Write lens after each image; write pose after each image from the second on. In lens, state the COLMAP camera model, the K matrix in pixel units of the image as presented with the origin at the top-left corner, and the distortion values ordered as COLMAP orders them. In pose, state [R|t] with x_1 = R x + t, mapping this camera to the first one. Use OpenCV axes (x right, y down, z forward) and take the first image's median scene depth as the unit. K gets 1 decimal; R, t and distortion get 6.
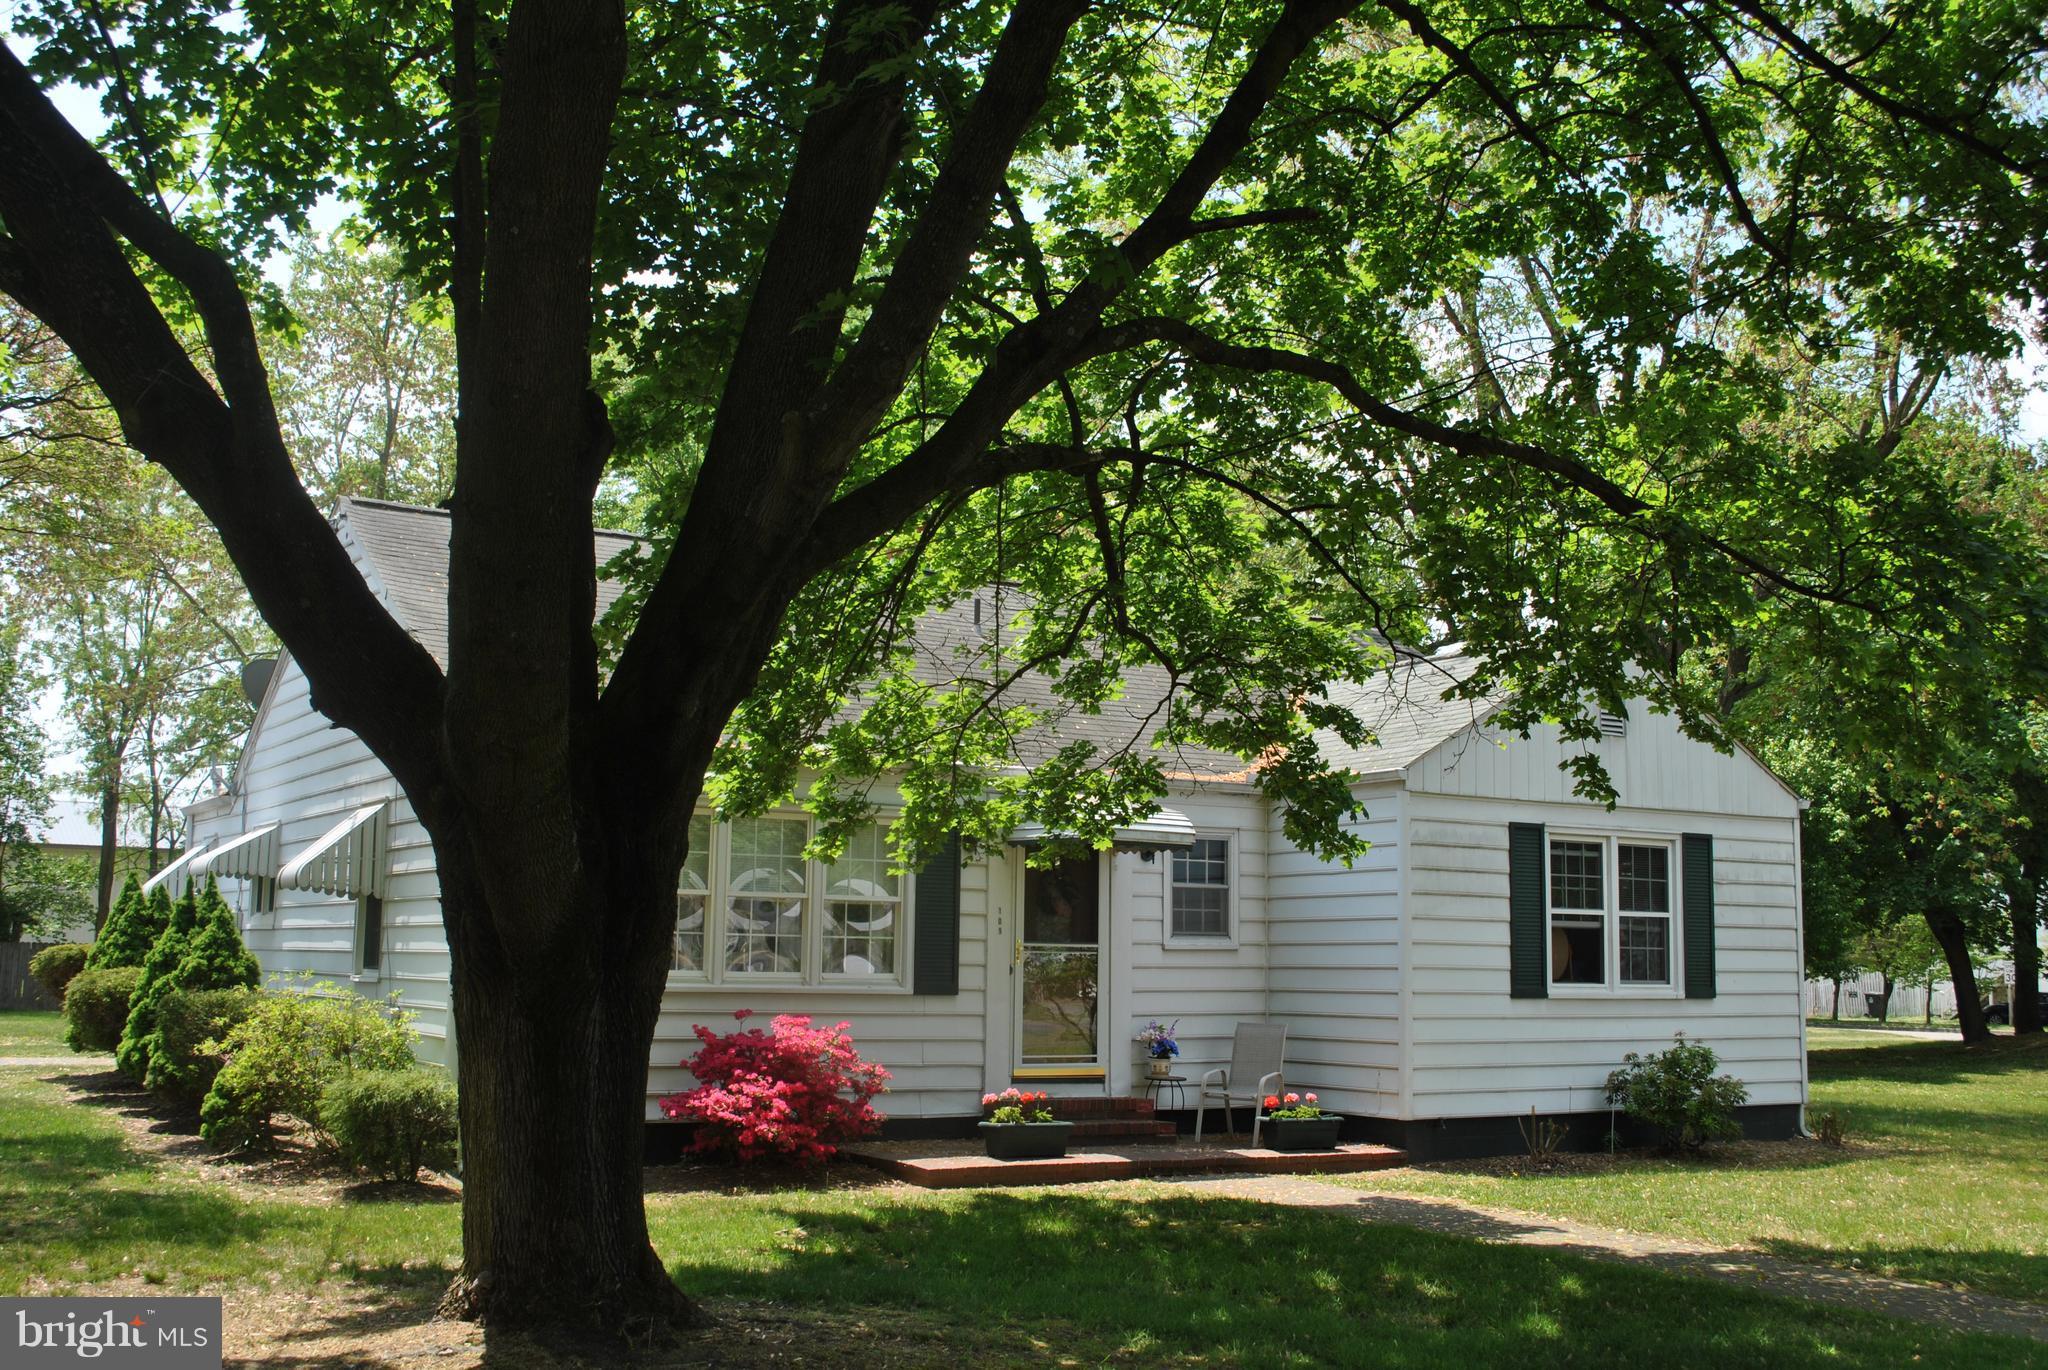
lens RADIAL K [[2117.4, 0, 1024.0], [0, 2117.4, 685.0], [0, 0, 1]] dist [-0.027349, -0.032824]
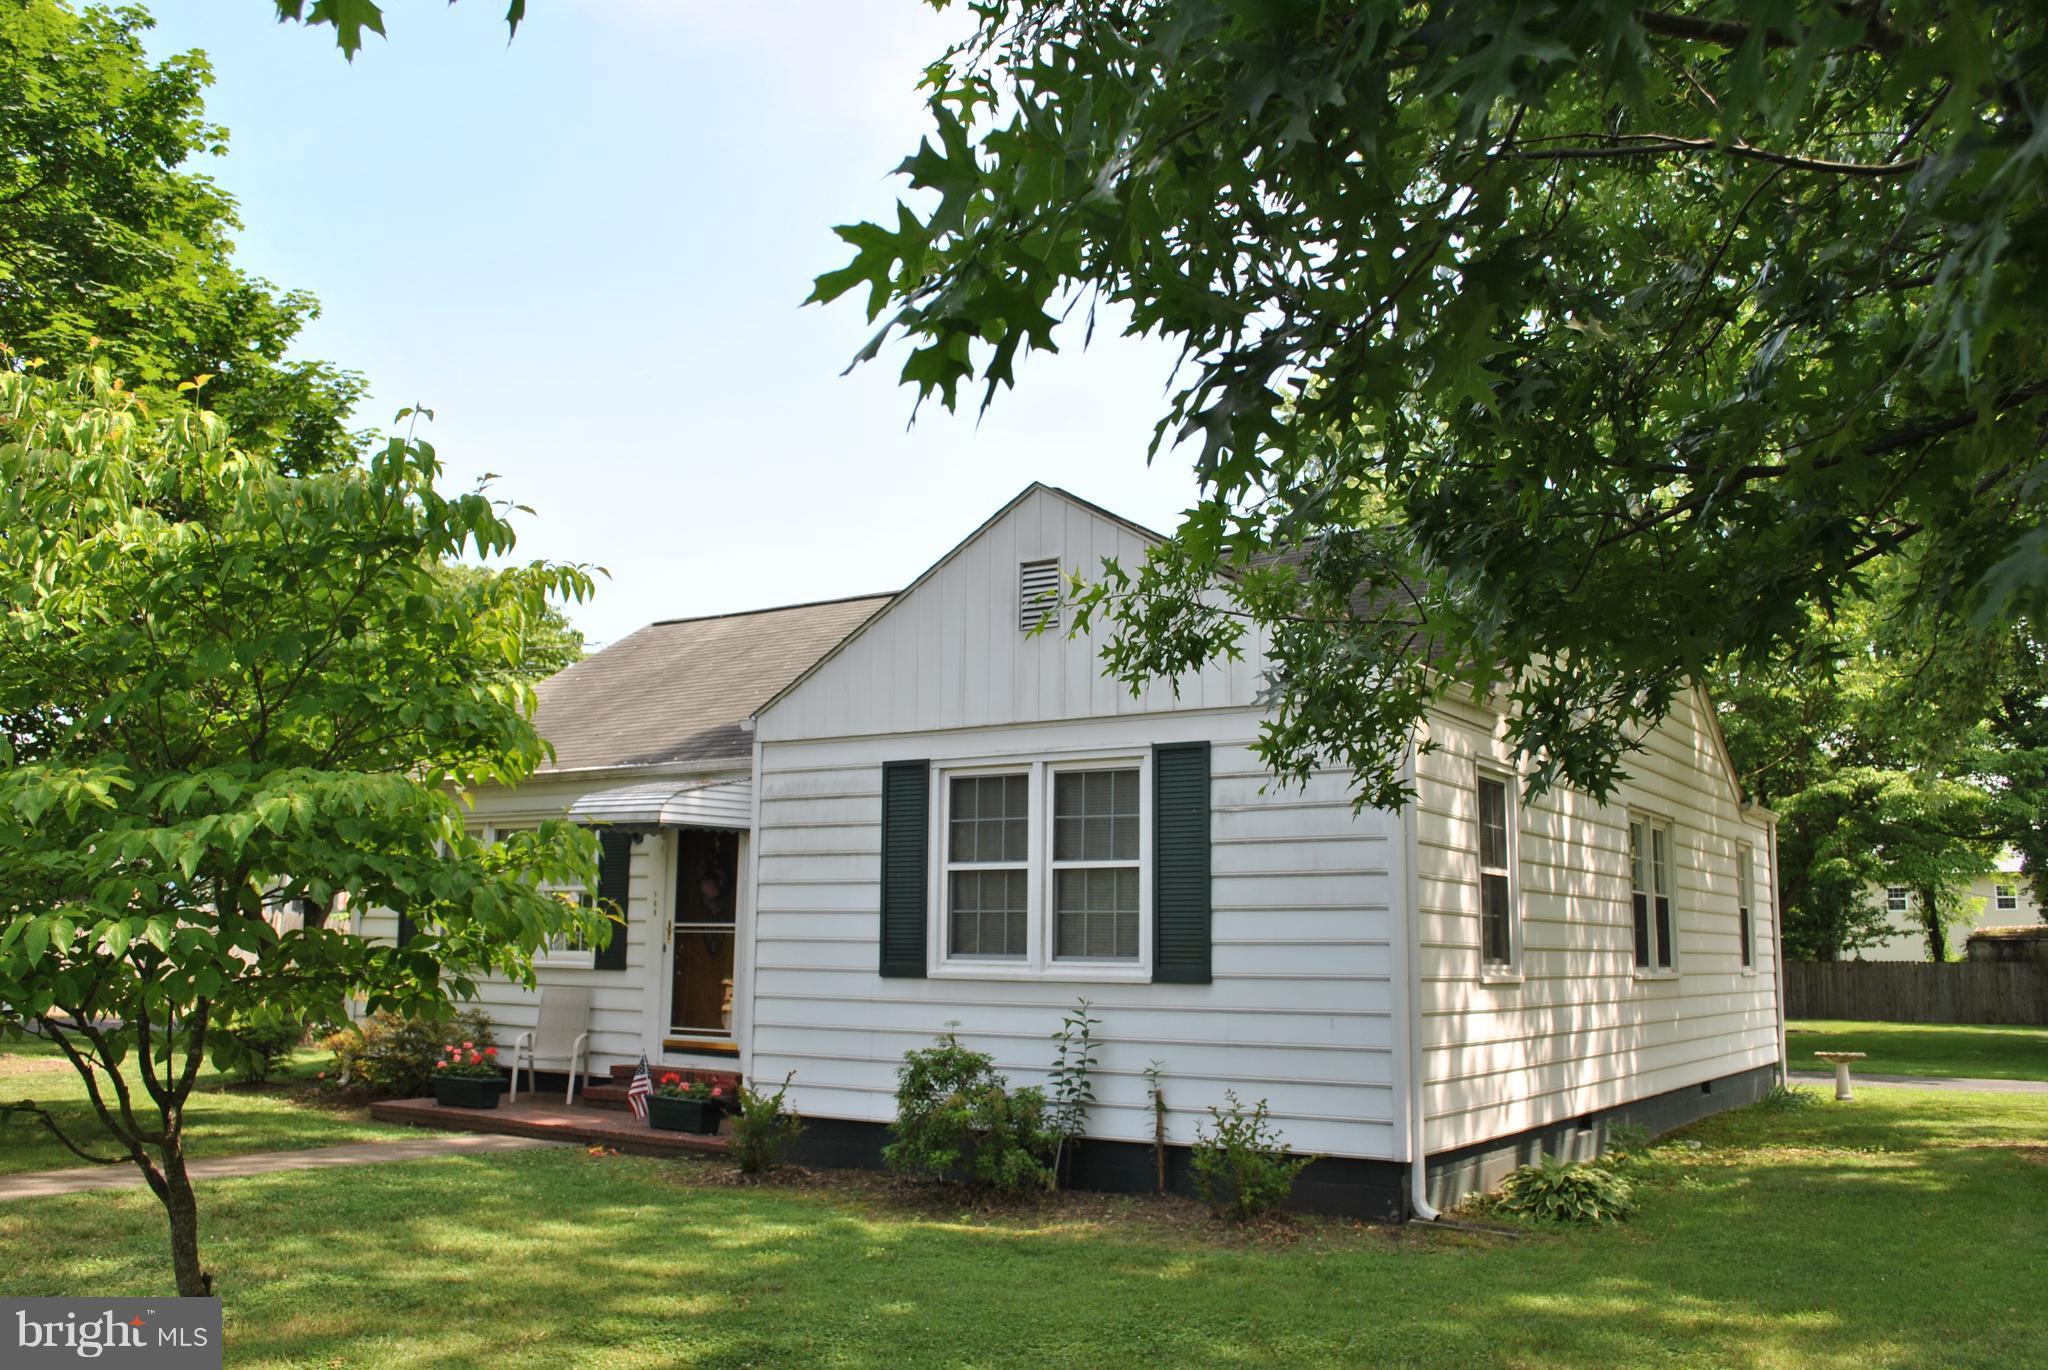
lens RADIAL K [[1653.0, 0, 1032.2], [0, 1653.0, 677.2], [0, 0, 1]] dist [-0.069709, 0.035281]
pose [[0.431584, -0.155594, -0.888553, 0.840917], [0.109903, 0.986744, -0.119406, 0.116832], [0.895353, -0.046121, 0.442963, 0.776212]]
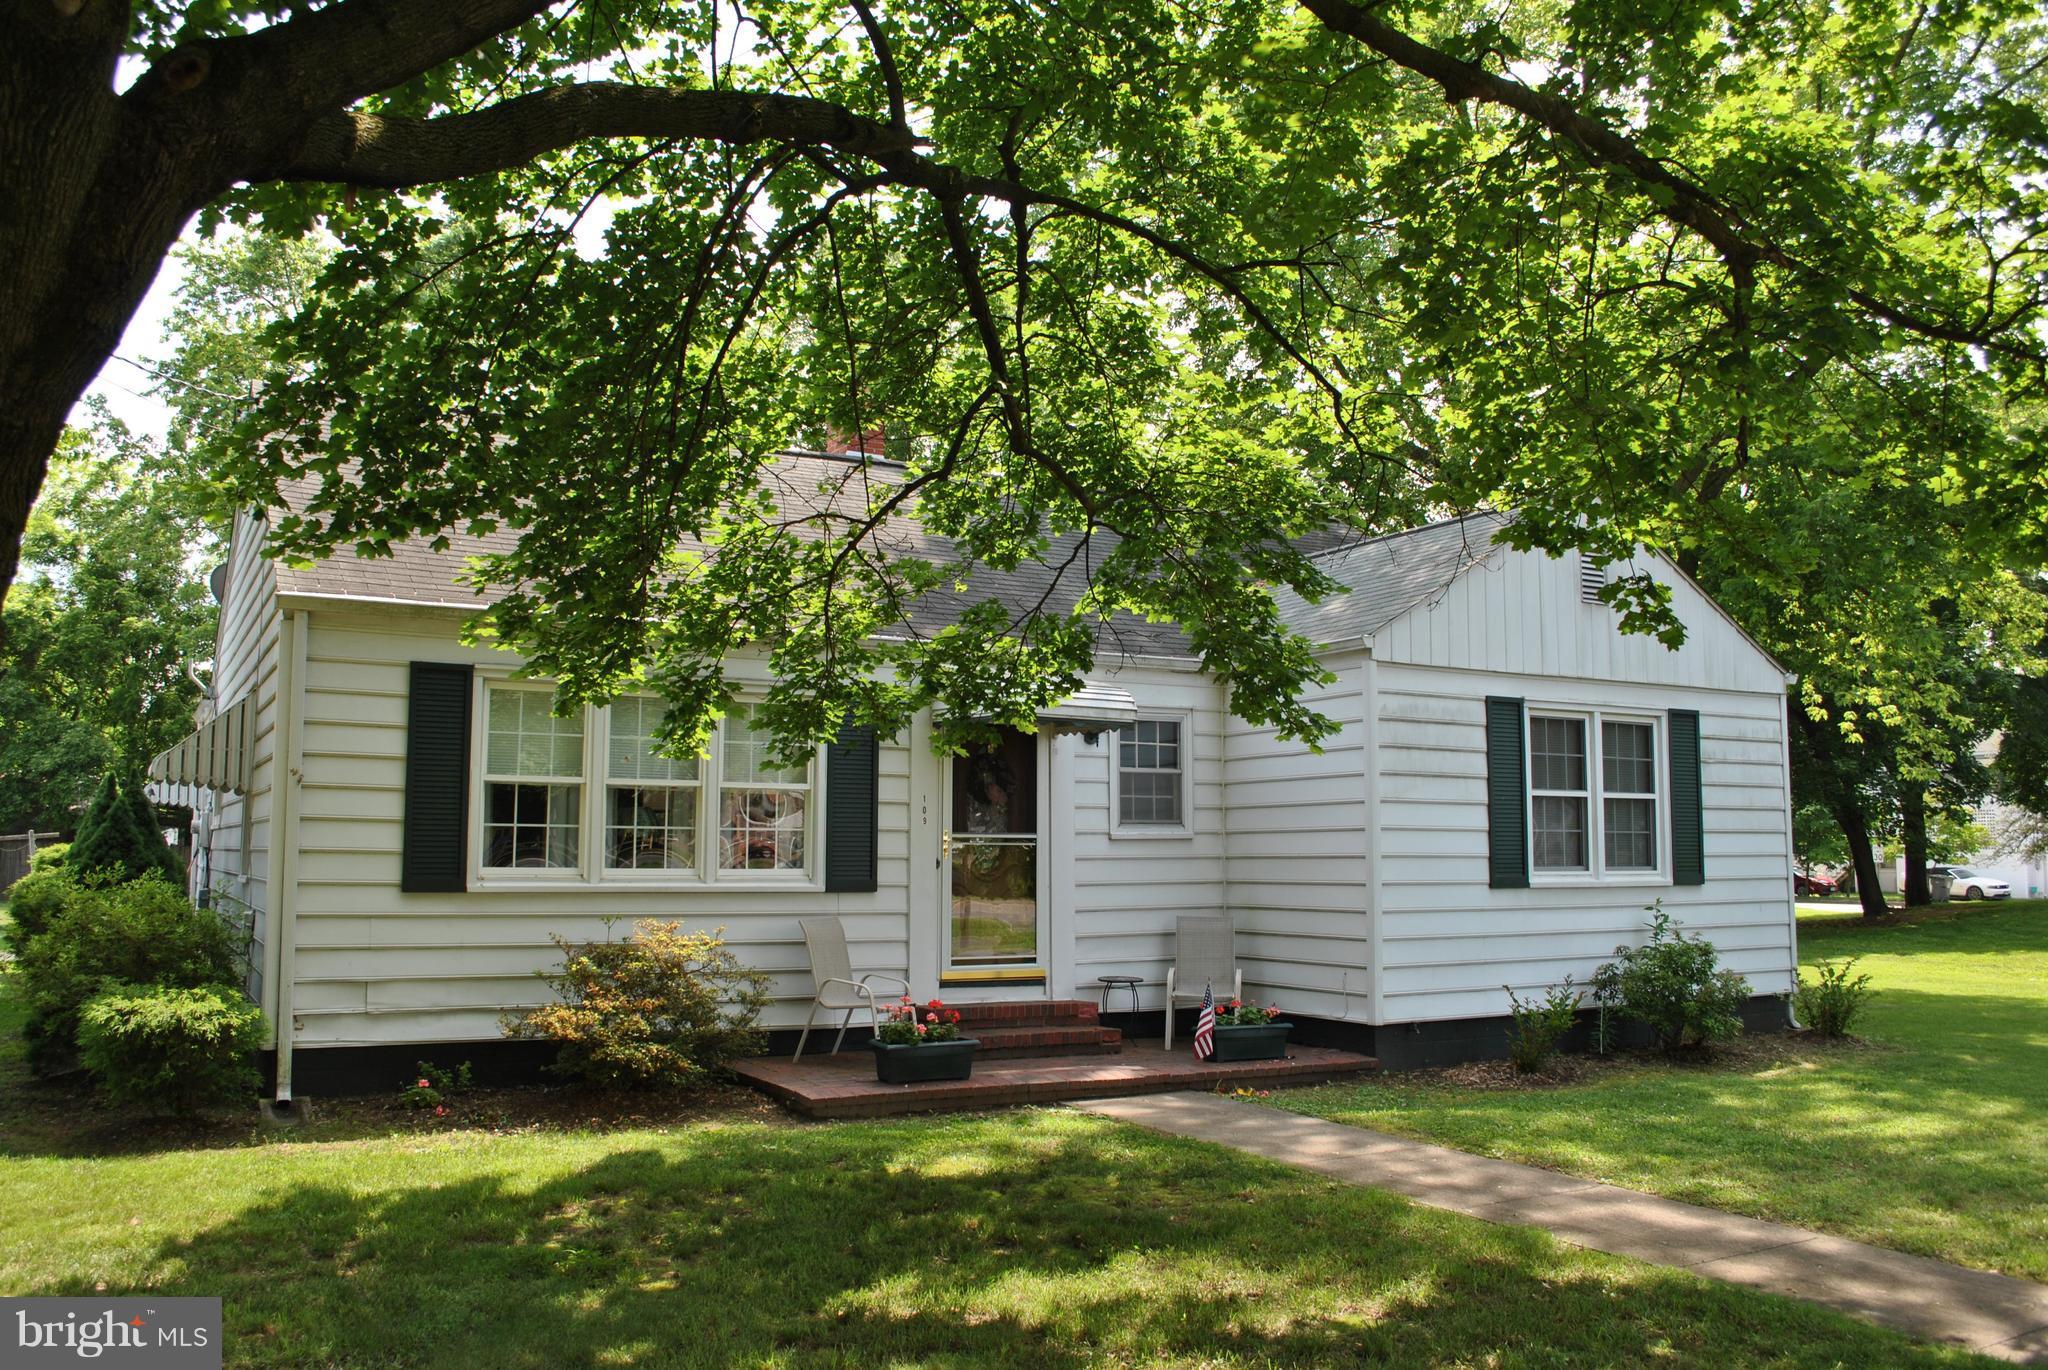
lens RADIAL K [[1653.0, 0, 1032.2], [0, 1653.0, 677.2], [0, 0, 1]] dist [-0.069709, 0.035281]
pose [[0.999648, -0.012795, -0.023230, 0.050721], [0.013324, 0.999653, 0.022736, 0.038563], [0.022931, -0.023037, 0.999472, 0.289074]]
